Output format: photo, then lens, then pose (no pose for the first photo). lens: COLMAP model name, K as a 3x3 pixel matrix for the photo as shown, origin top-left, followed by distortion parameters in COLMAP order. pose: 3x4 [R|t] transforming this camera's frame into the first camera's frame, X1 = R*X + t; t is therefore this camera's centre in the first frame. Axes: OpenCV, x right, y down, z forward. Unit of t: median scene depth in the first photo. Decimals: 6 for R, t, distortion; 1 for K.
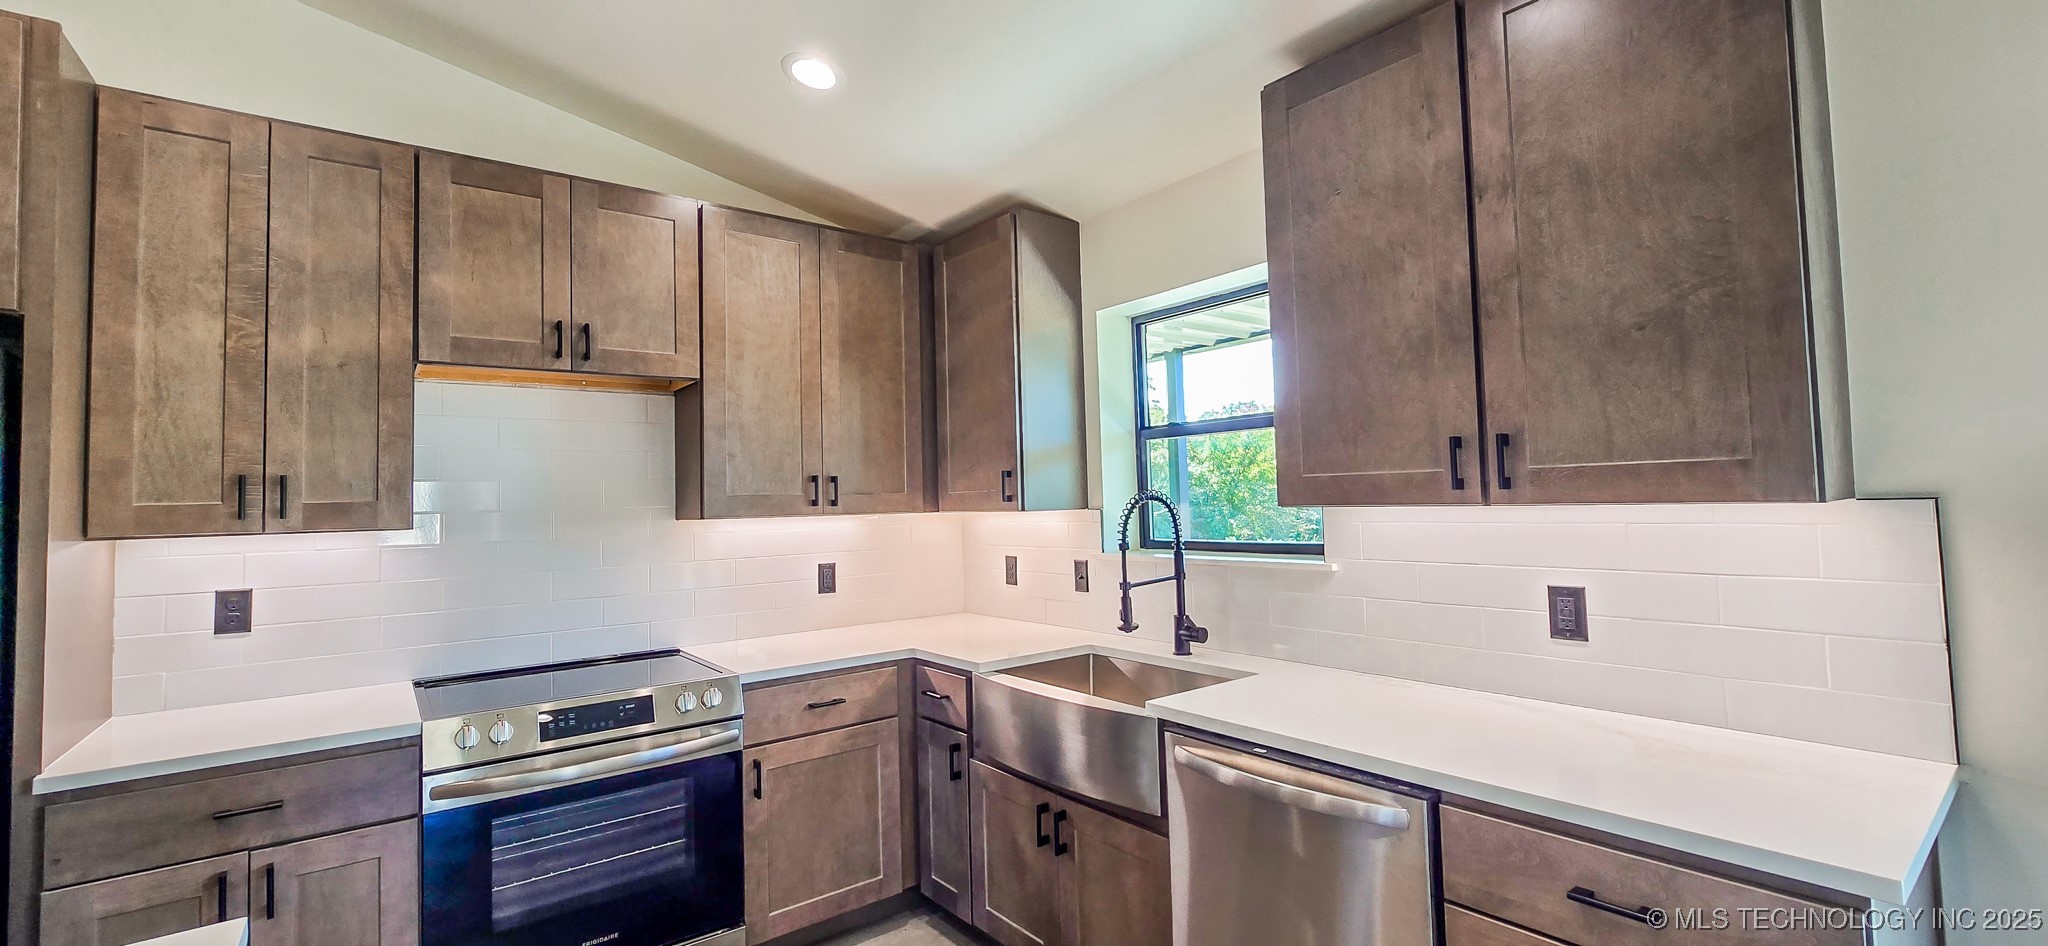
lens RADIAL K [[844.8, 0, 1025.0], [0, 844.8, 458.7], [0, 0, 1]] dist [0.002977, -0.000928]
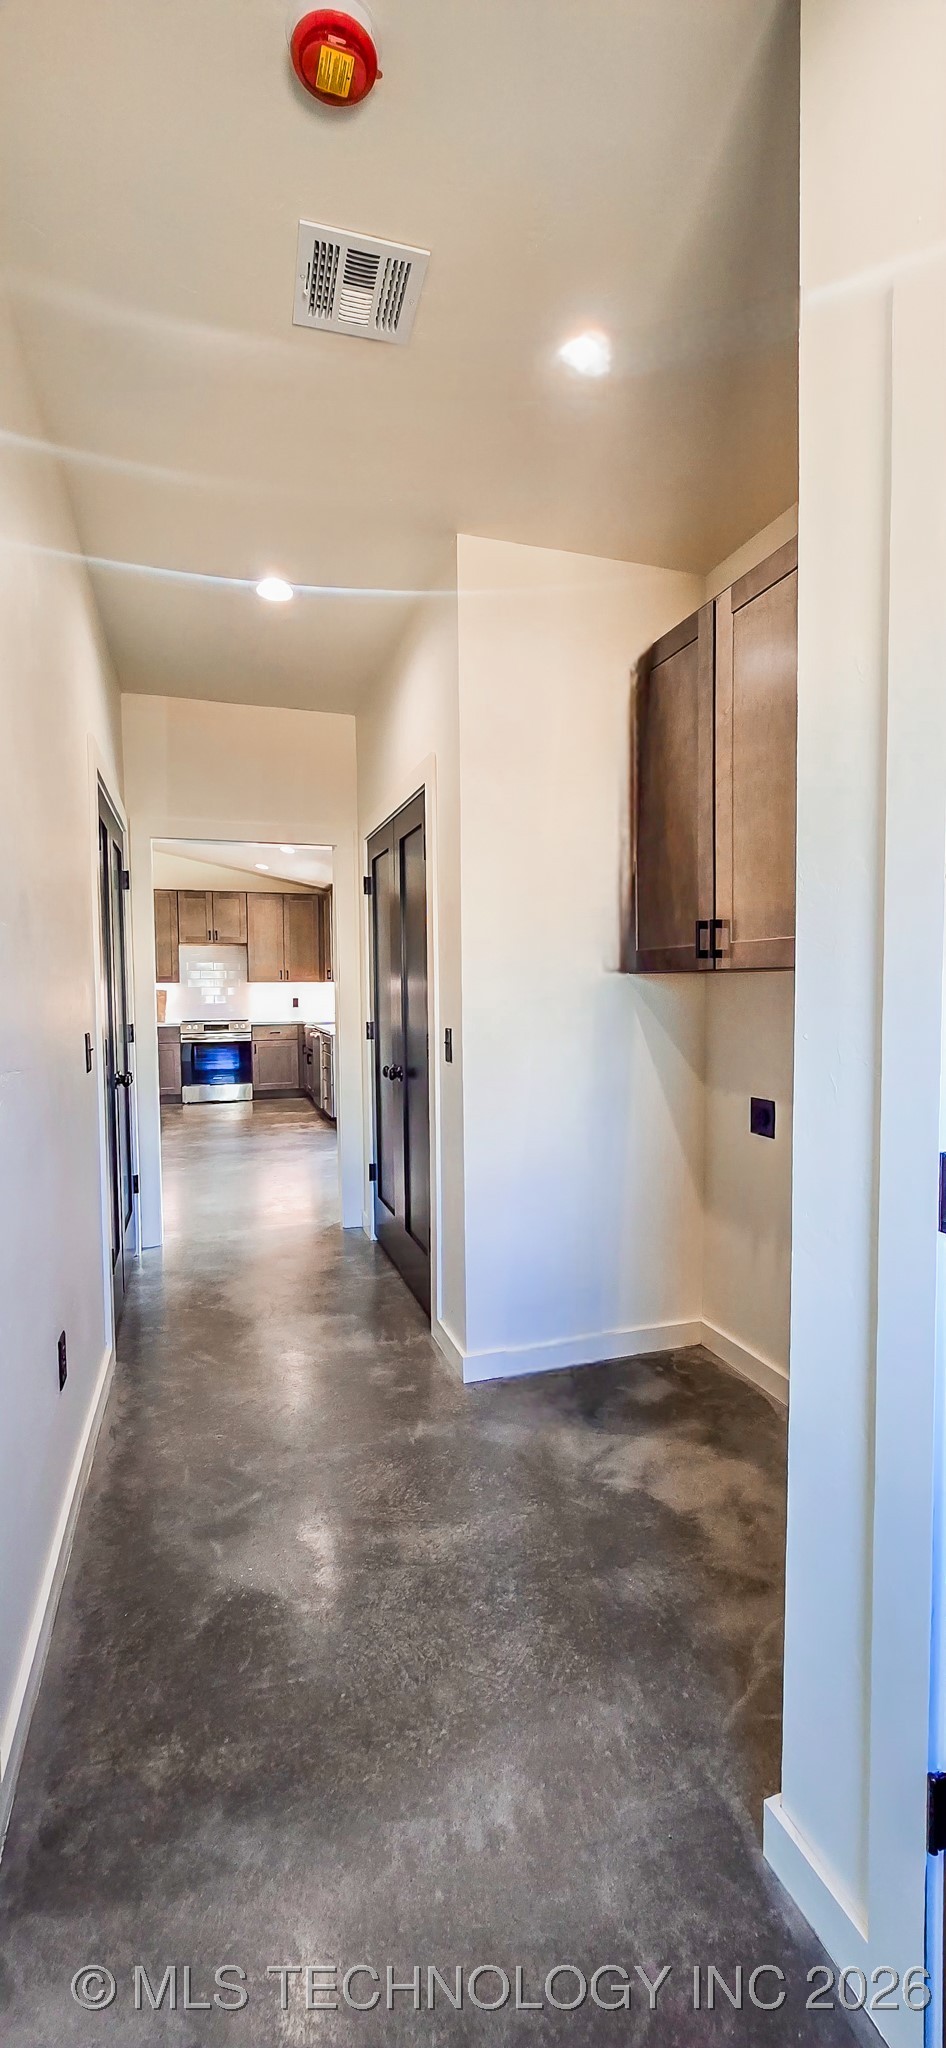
lens RADIAL K [[844.8, 0, 481.2], [0, 844.8, 1023.1], [0, 0, 1]] dist [0.002977, -0.000928]
pose [[0.945419, 0.046161, -0.322571, 1.980704], [-0.007701, 0.992804, 0.119505, -0.223766], [0.325766, -0.110498, 0.938971, -2.382940]]
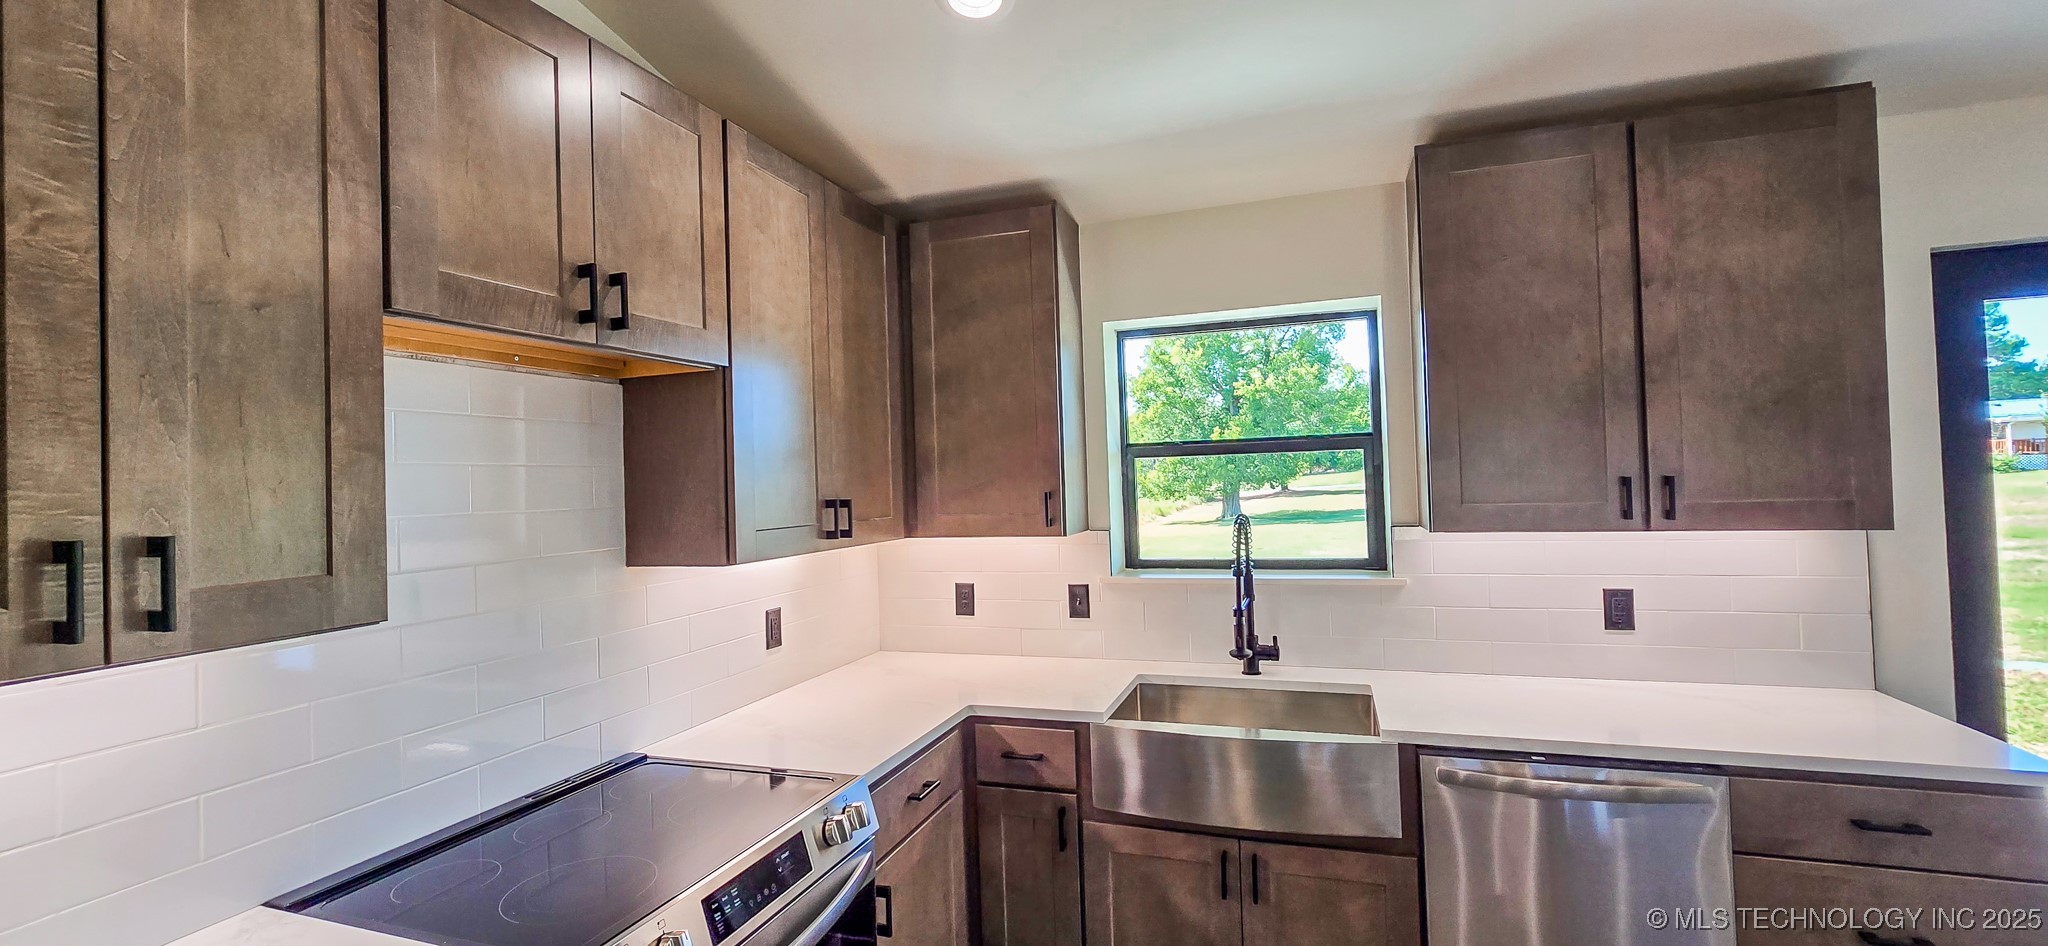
lens RADIAL K [[844.8, 0, 1023.0], [0, 844.8, 459.1], [0, 0, 1]] dist [0.002977, -0.000928]
pose [[0.838455, 0.013327, 0.544808, -0.648673], [-0.018140, 0.999829, 0.003460, -0.028321], [-0.544669, -0.012784, 0.838554, 0.317628]]
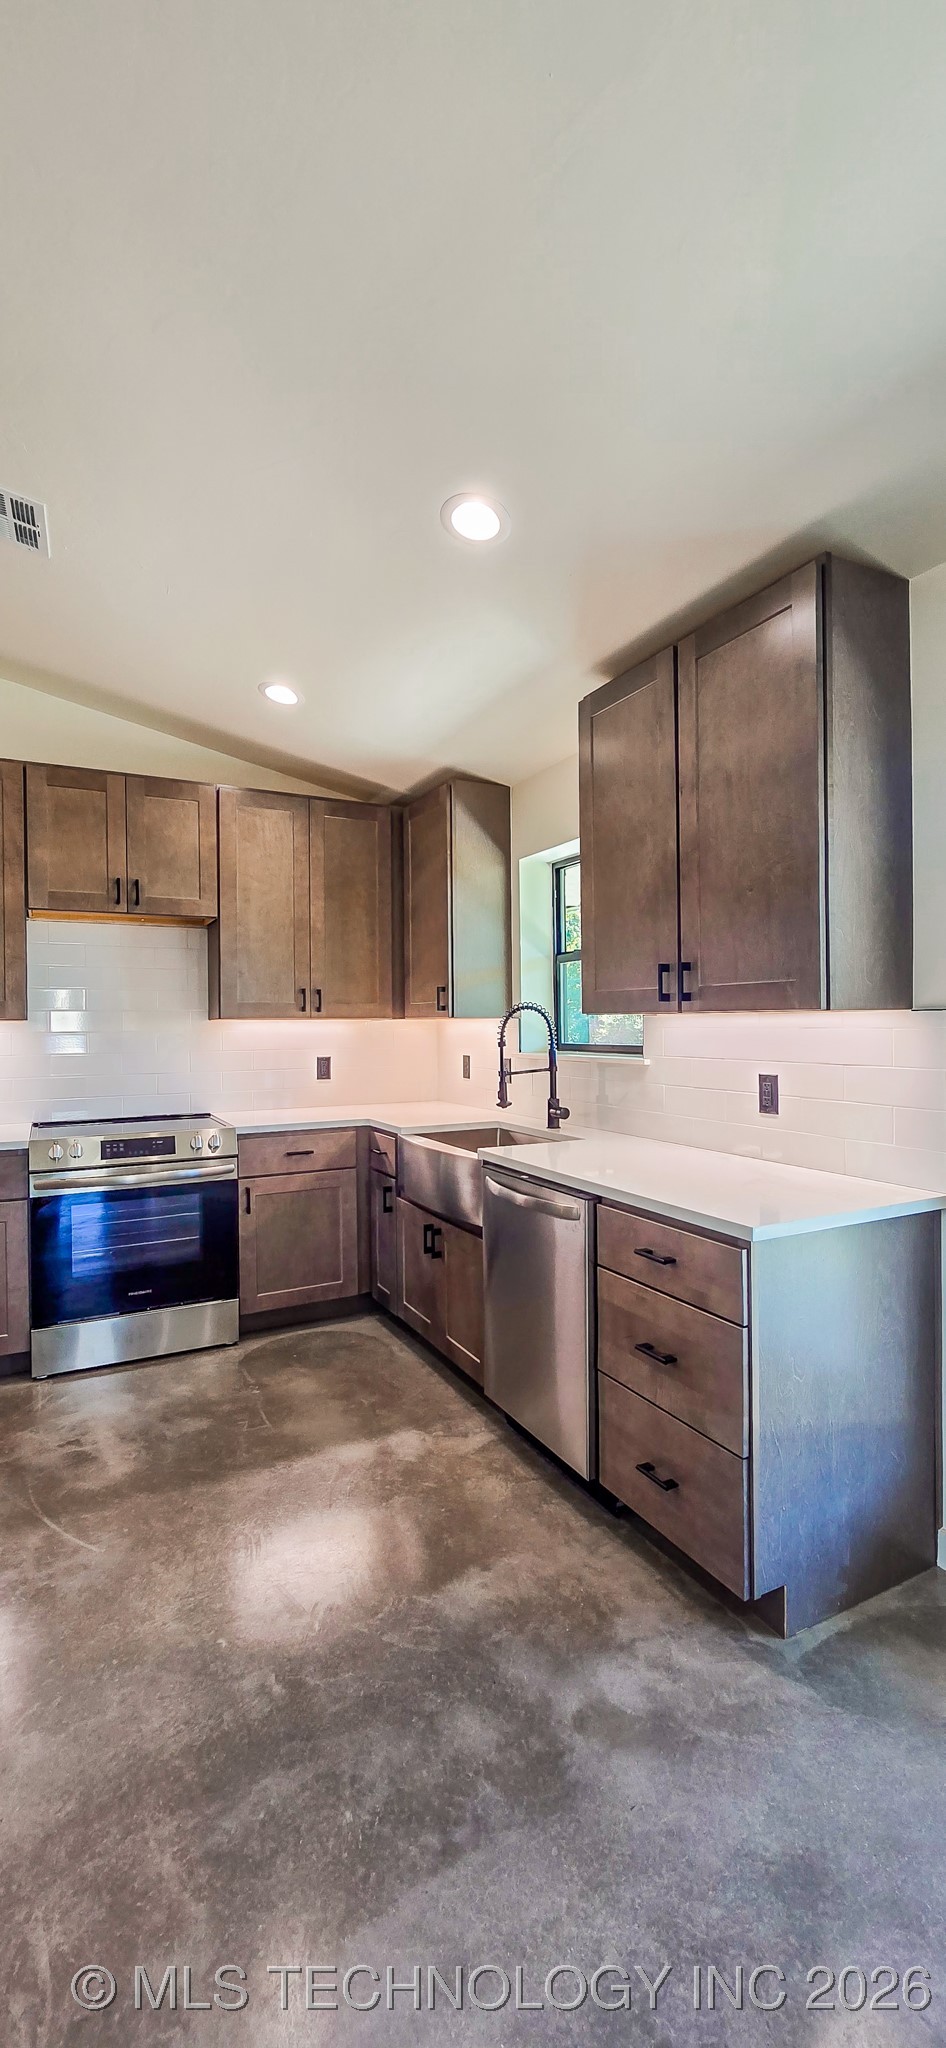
lens RADIAL K [[844.8, 0, 482.8], [0, 844.8, 1024.9], [0, 0, 1]] dist [0.002977, -0.000928]
pose [[0.982839, 0.019224, -0.183463, 0.339093], [-0.009020, 0.998374, 0.056292, -0.000732], [0.184246, -0.053671, 0.981414, -0.319213]]
